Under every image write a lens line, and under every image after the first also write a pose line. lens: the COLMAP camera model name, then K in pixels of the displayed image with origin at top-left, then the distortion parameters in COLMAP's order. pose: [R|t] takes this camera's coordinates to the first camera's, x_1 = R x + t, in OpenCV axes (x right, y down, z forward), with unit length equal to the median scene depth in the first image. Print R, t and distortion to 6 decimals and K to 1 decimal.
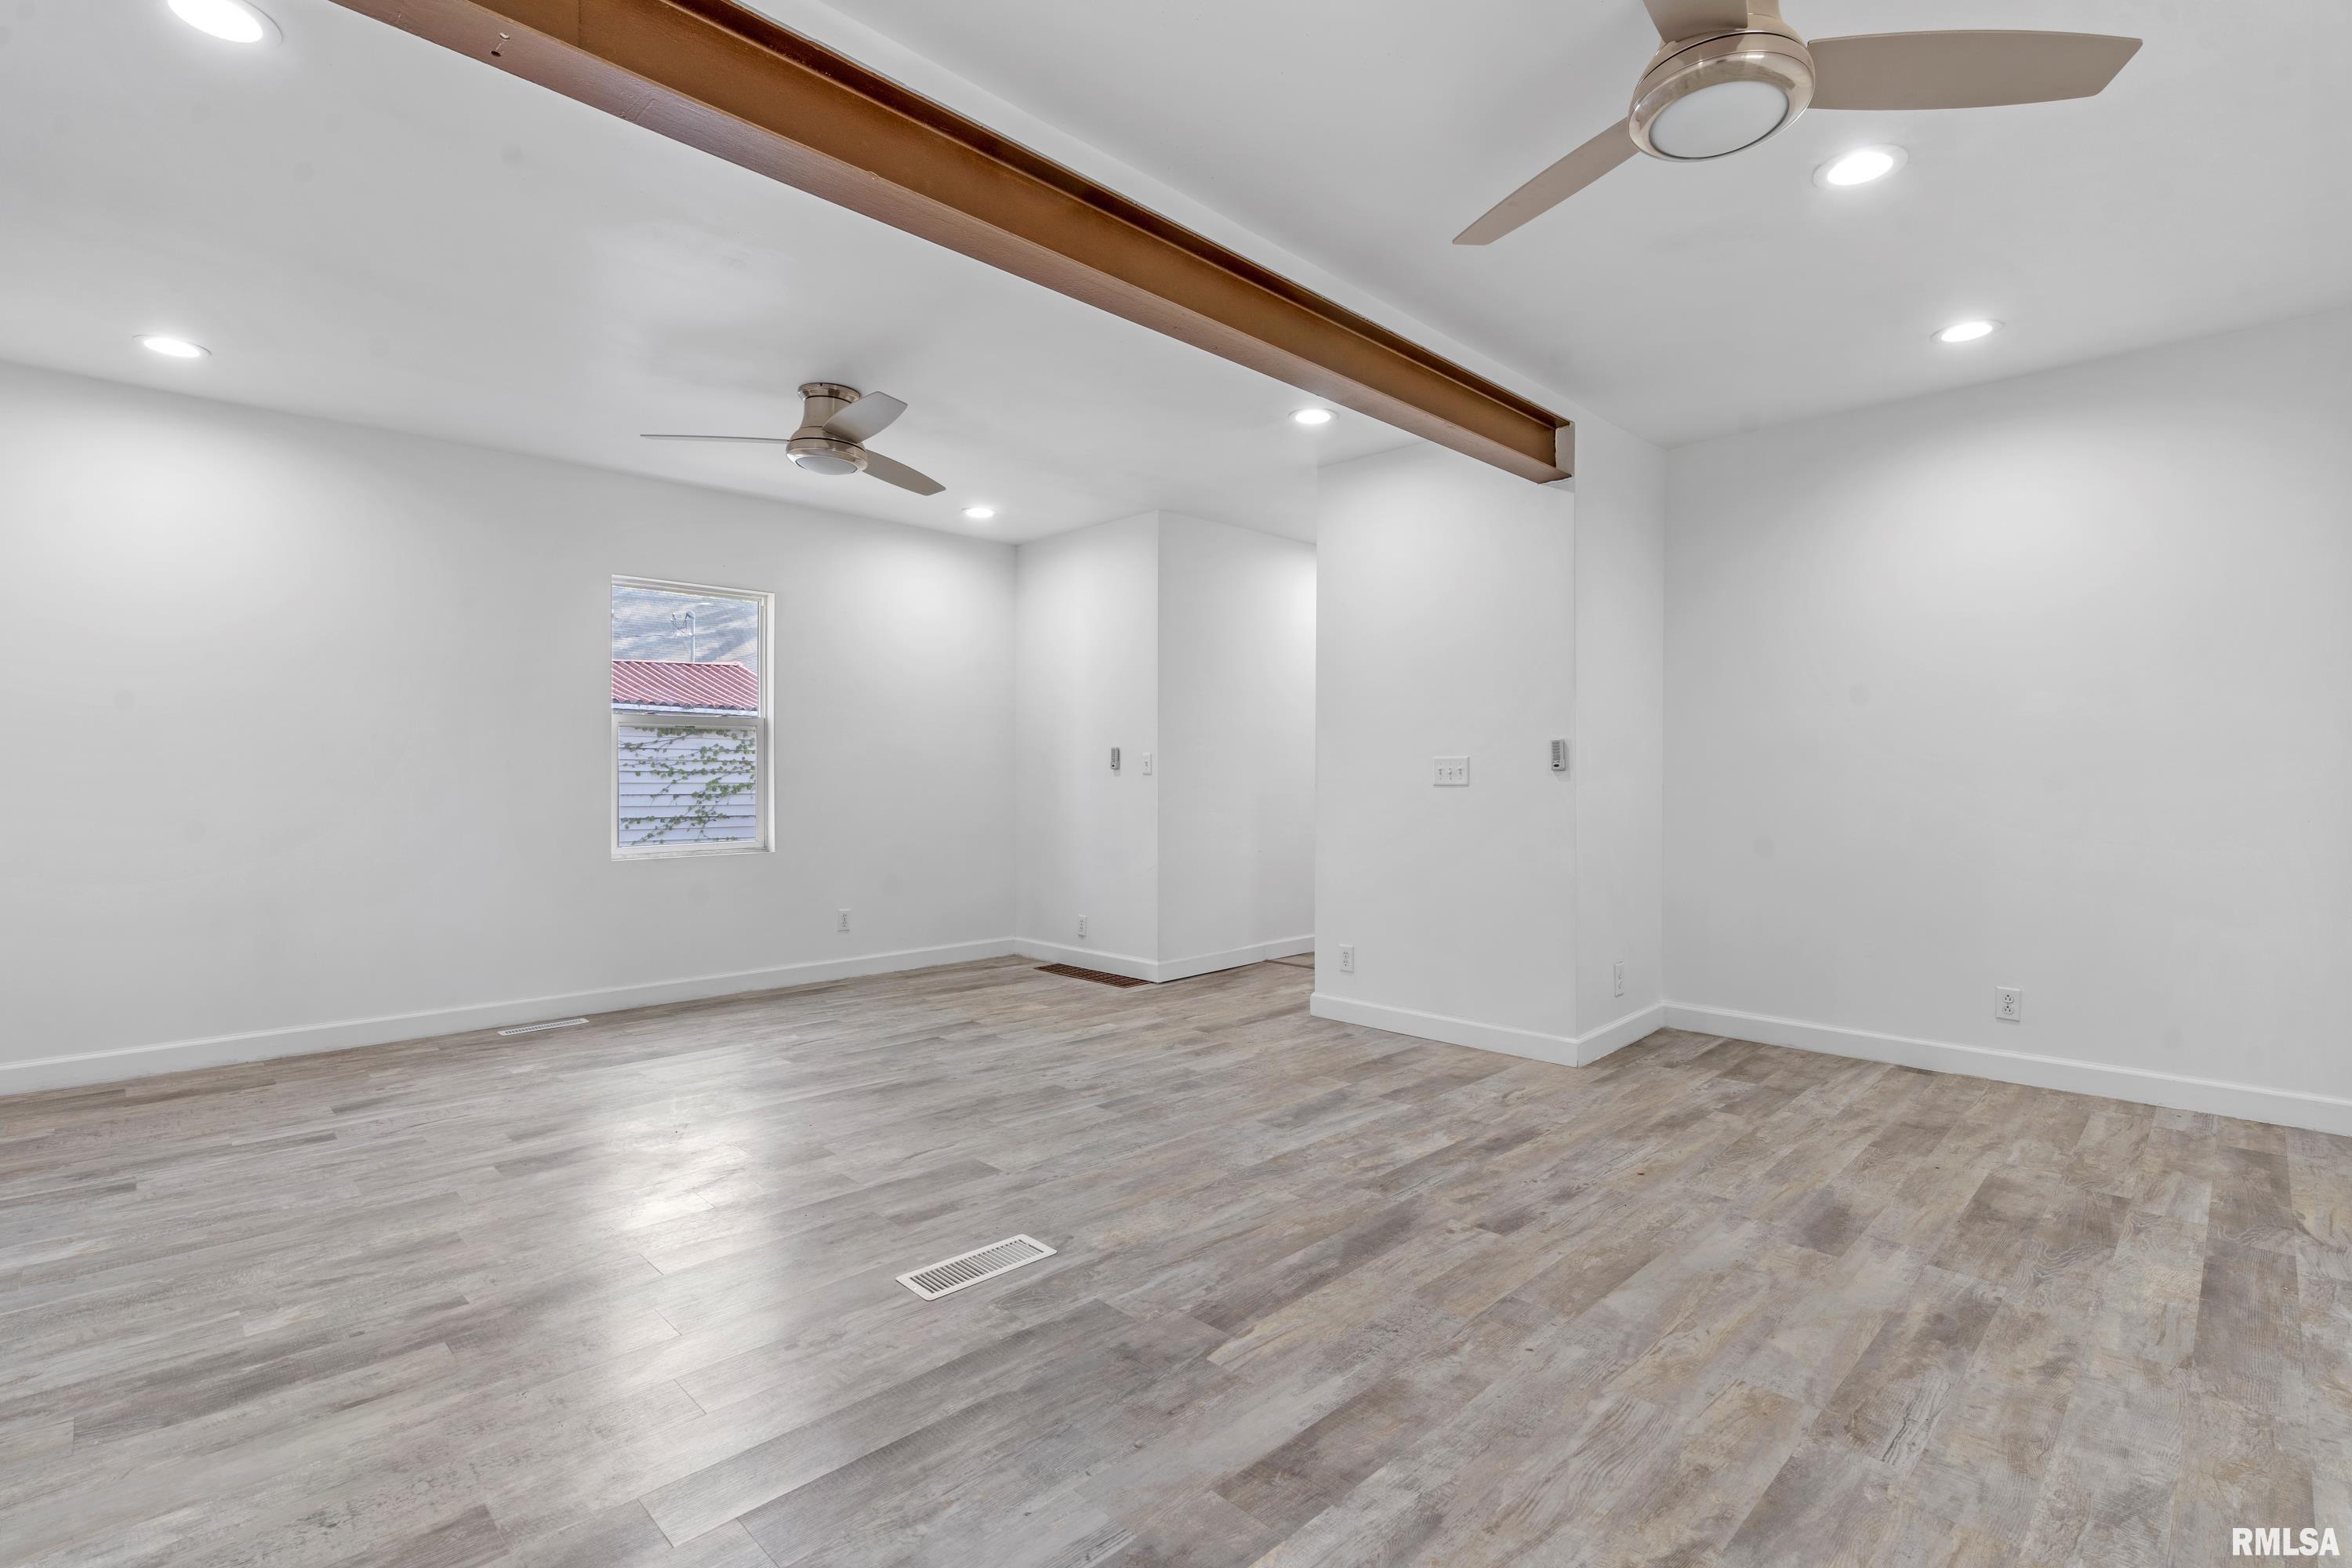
lens RADIAL K [[1073.8, 0, 1168.5], [0, 1073.8, 771.4], [0, 0, 1]] dist [-0.010773, 0.001938]
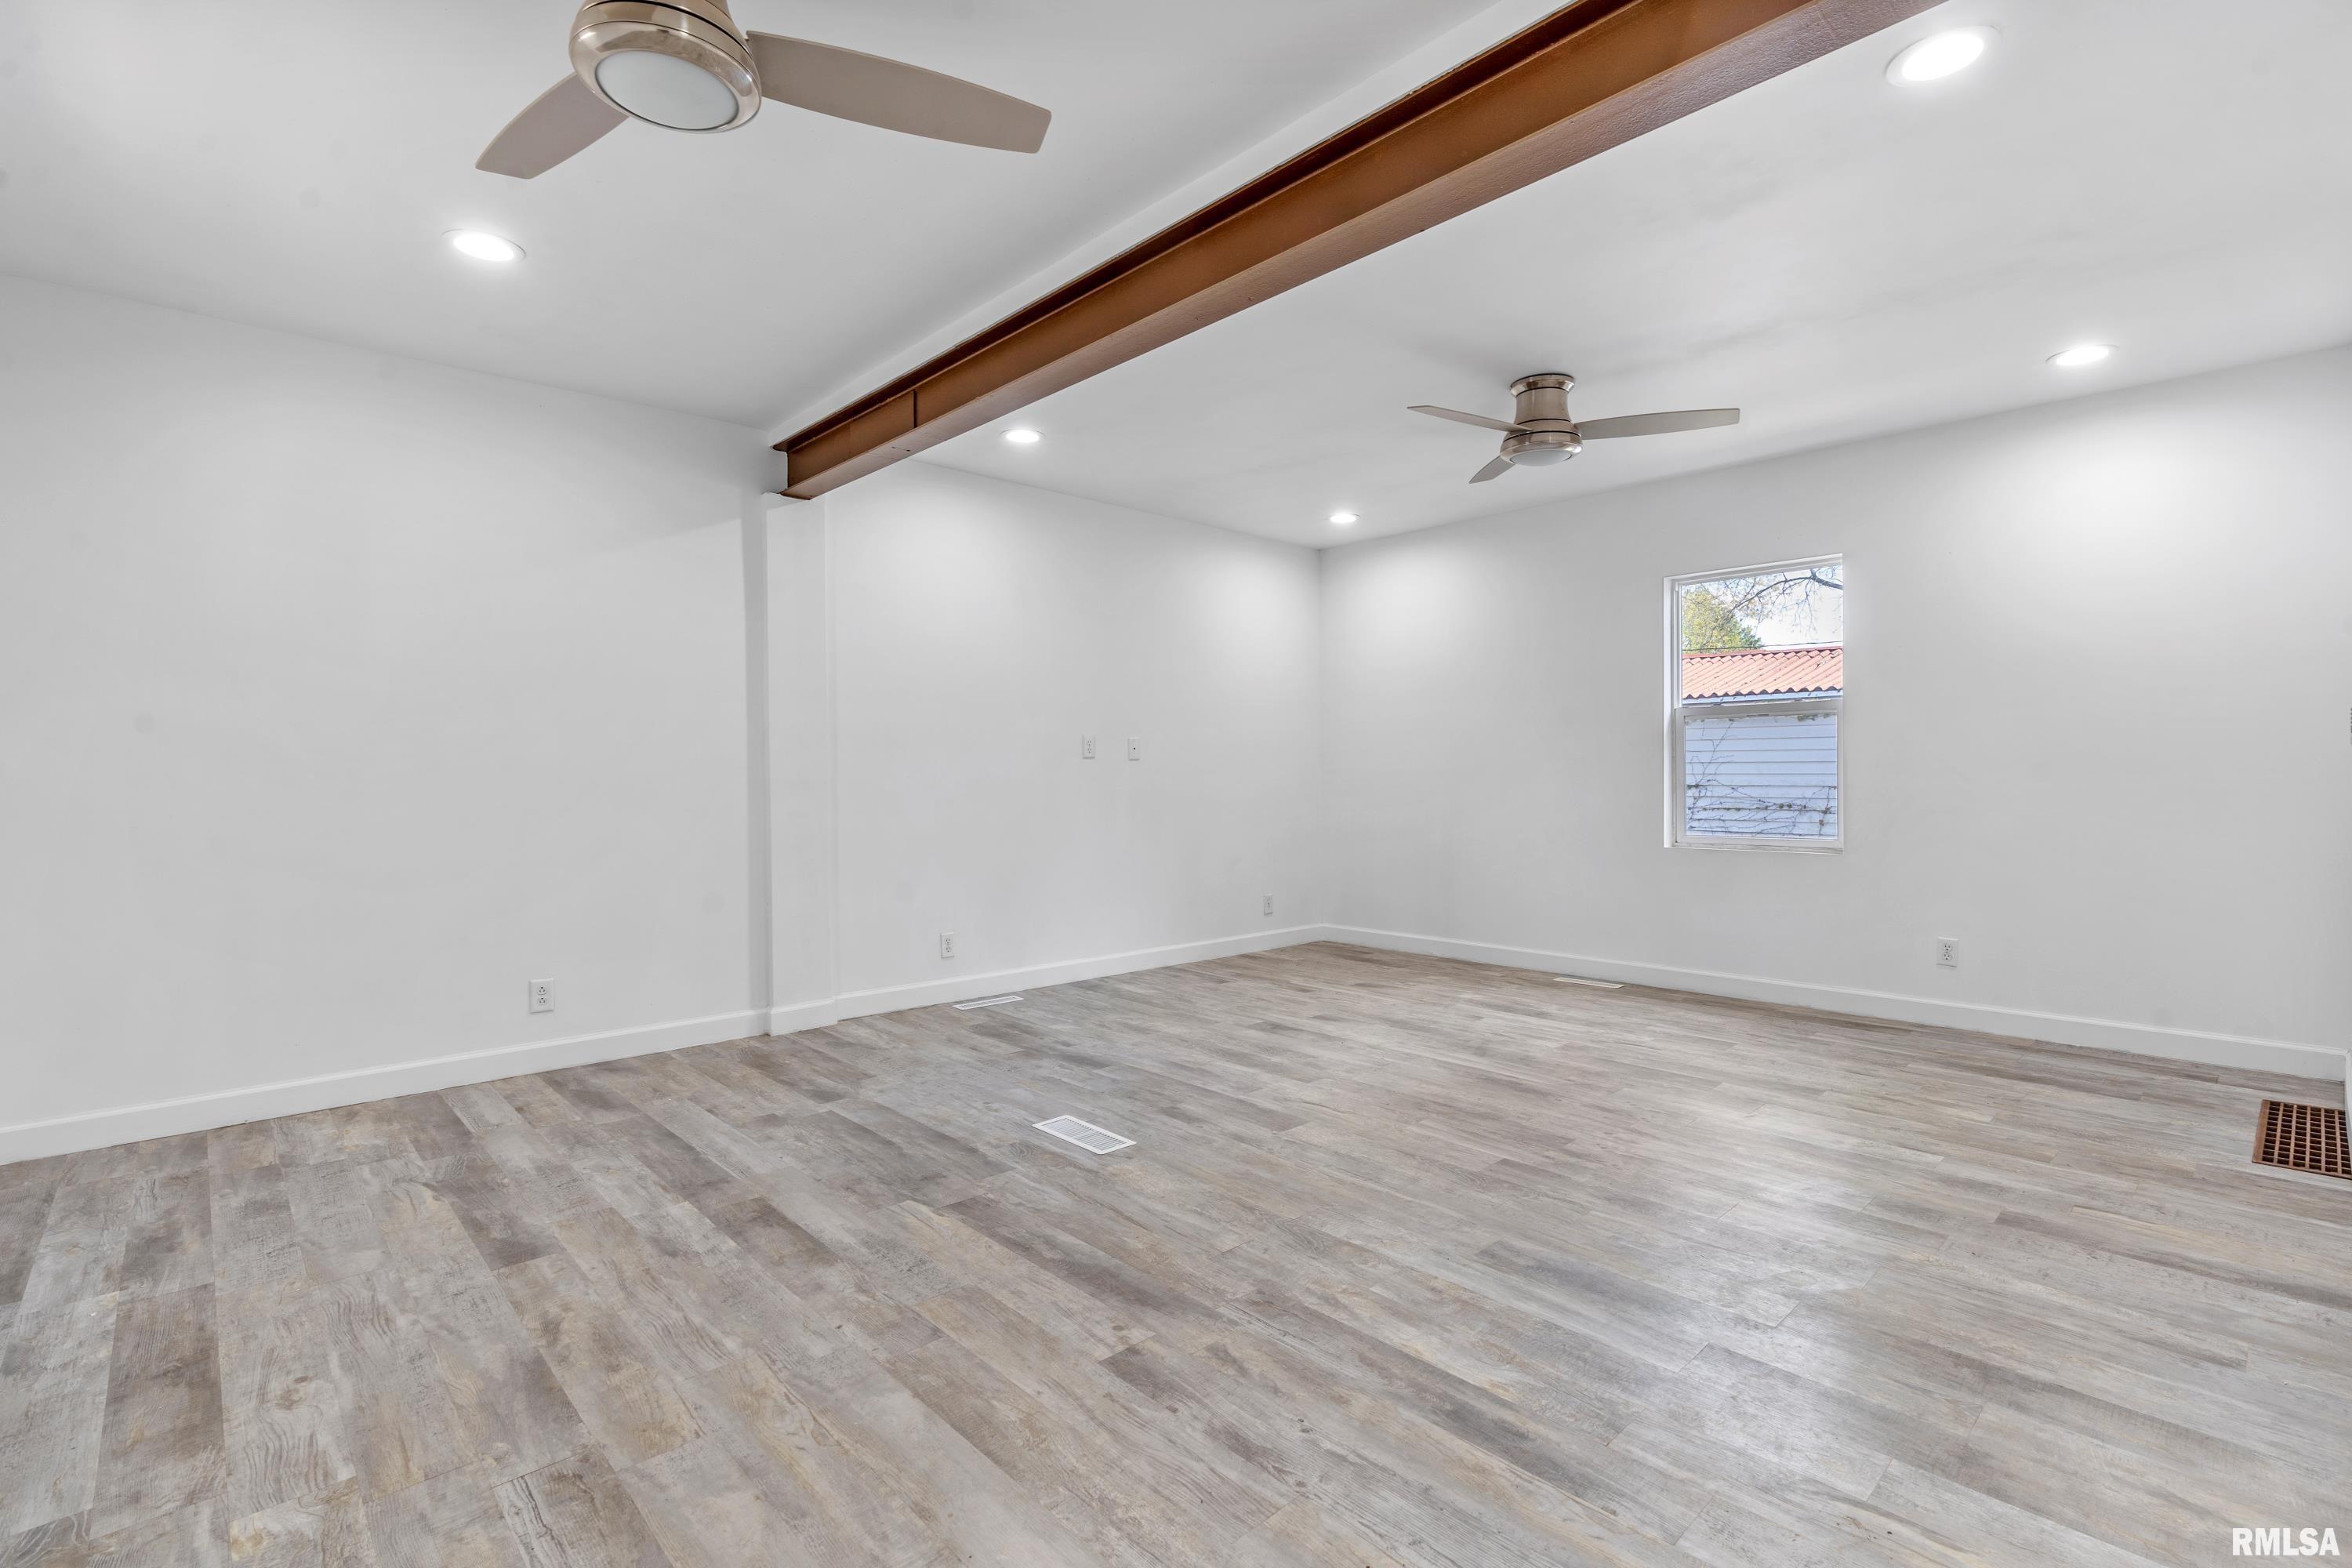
lens RADIAL K [[1073.8, 0, 1198.3], [0, 1073.8, 775.7], [0, 0, 1]] dist [-0.010773, 0.001938]
pose [[-0.011800, 0.001832, -0.999929, 1.162047], [0.012281, 0.999923, 0.001687, 0.011576], [0.999855, -0.012260, -0.011821, 1.164552]]
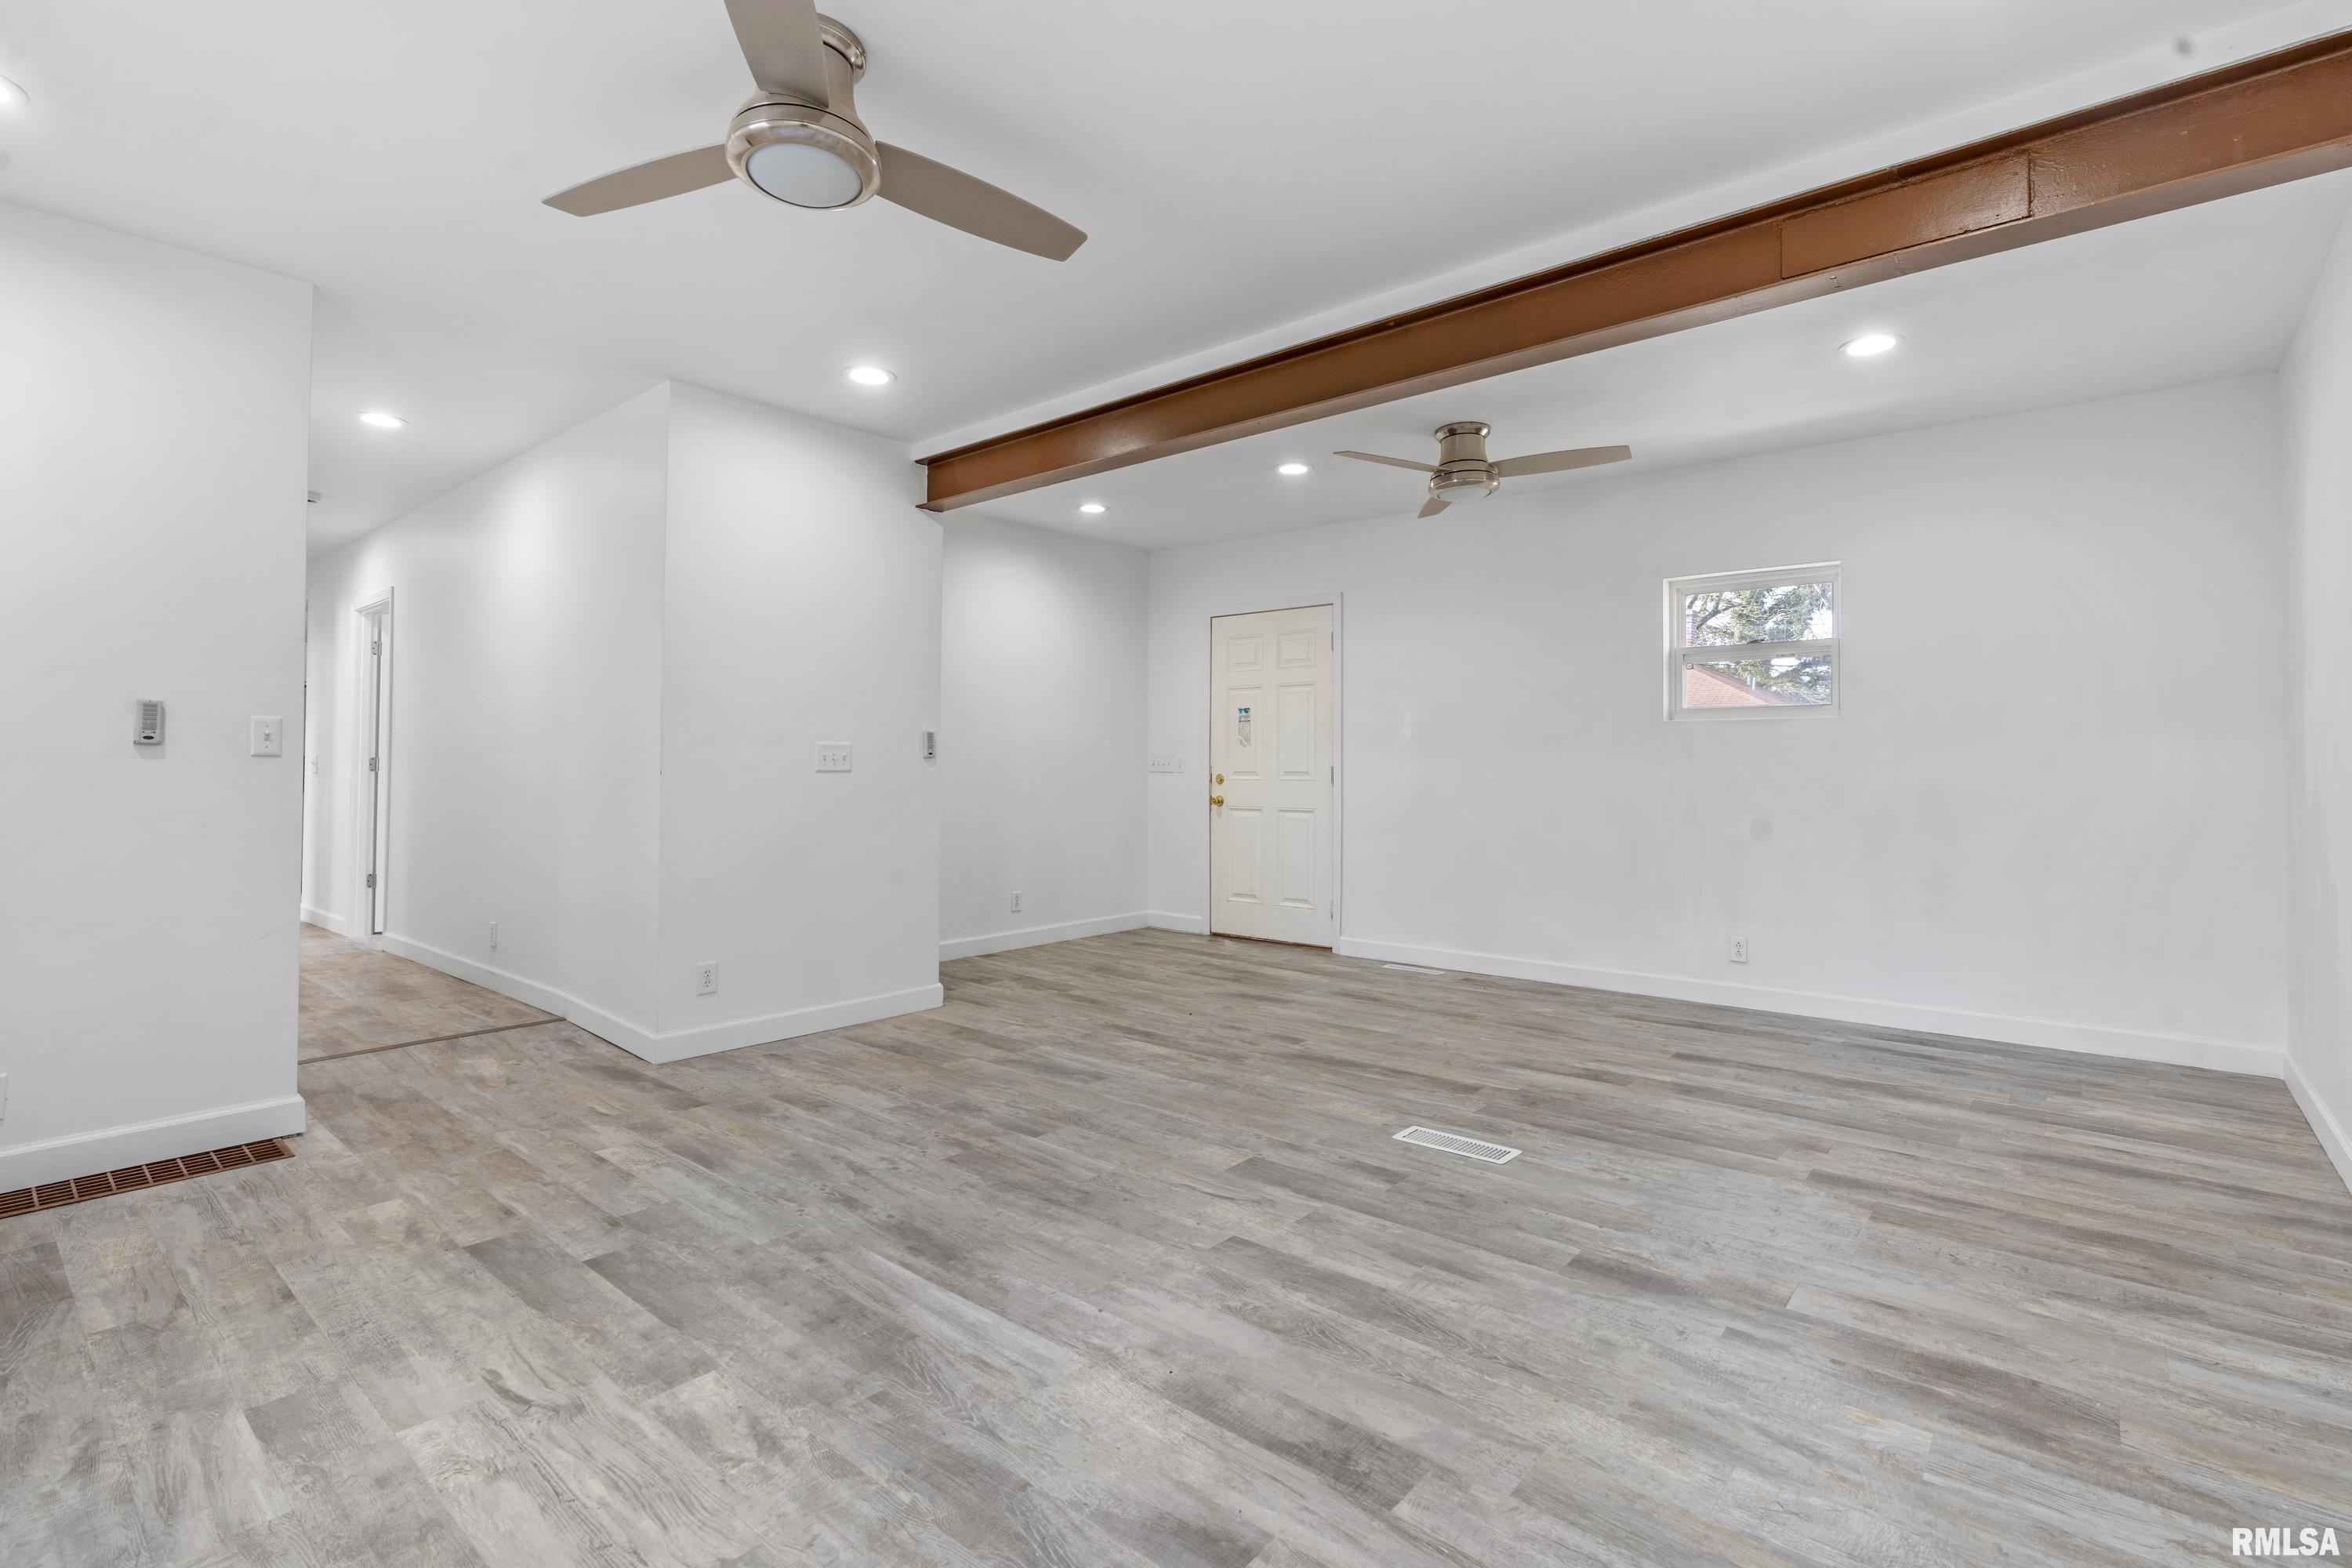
lens RADIAL K [[1073.8, 0, 1168.5], [0, 1073.8, 768.9], [0, 0, 1]] dist [-0.010773, 0.001938]
pose [[-0.076175, -0.003278, 0.997089, -1.434528], [-0.009872, 0.999948, 0.002533, 0.009051], [-0.997046, -0.009651, -0.076204, 1.446025]]
